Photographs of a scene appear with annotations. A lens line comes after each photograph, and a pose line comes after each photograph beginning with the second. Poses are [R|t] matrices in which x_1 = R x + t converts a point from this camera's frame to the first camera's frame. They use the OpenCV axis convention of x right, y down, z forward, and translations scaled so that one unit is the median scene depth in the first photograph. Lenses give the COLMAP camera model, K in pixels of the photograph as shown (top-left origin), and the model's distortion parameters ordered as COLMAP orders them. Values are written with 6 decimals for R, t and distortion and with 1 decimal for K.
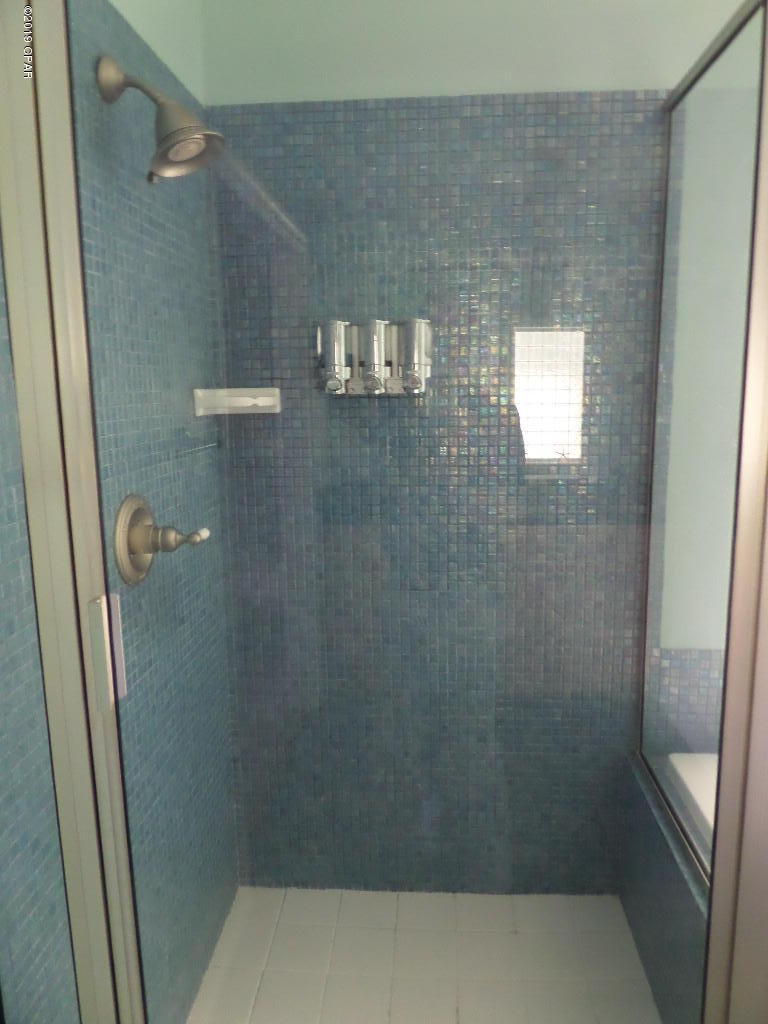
lens RADIAL K [[734.9, 0, 387.8], [0, 734.9, 508.0], [0, 0, 1]] dist [0.000108, -0.023311]
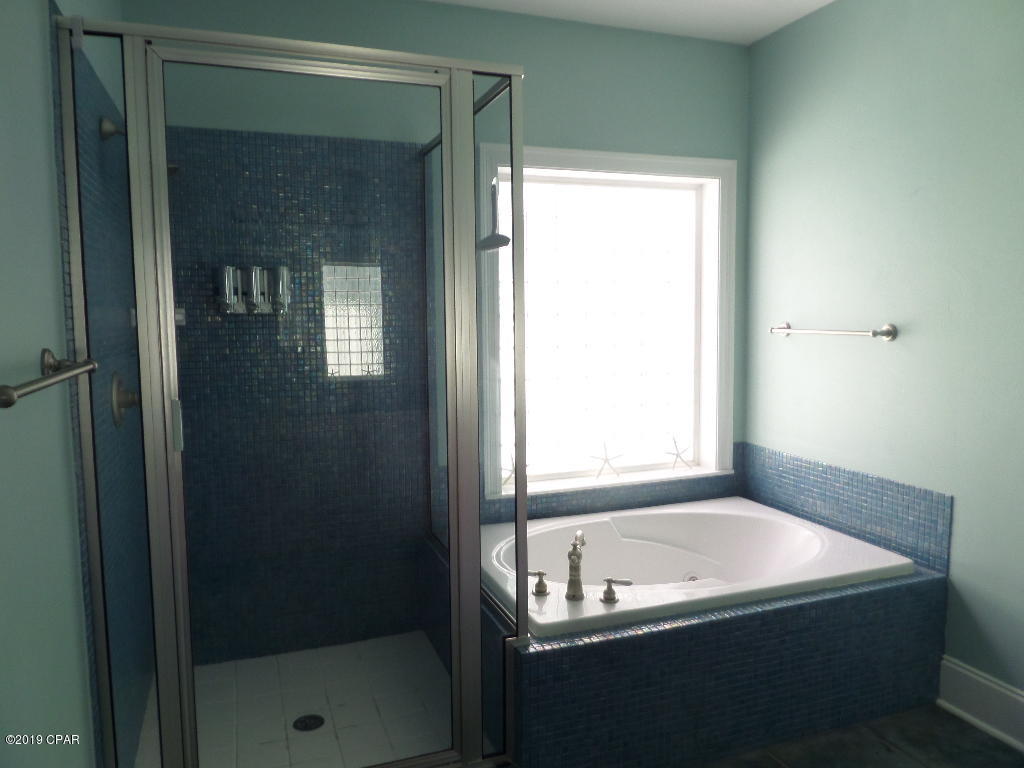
lens RADIAL K [[766.6, 0, 512.0], [0, 766.6, 384.0], [0, 0, 1]] dist [0.054164, -0.001162]
pose [[0.910868, -0.034330, 0.411267, -0.199163], [0.065936, 0.995839, -0.062908, 0.136406], [-0.407396, 0.084418, 0.909341, -0.711923]]
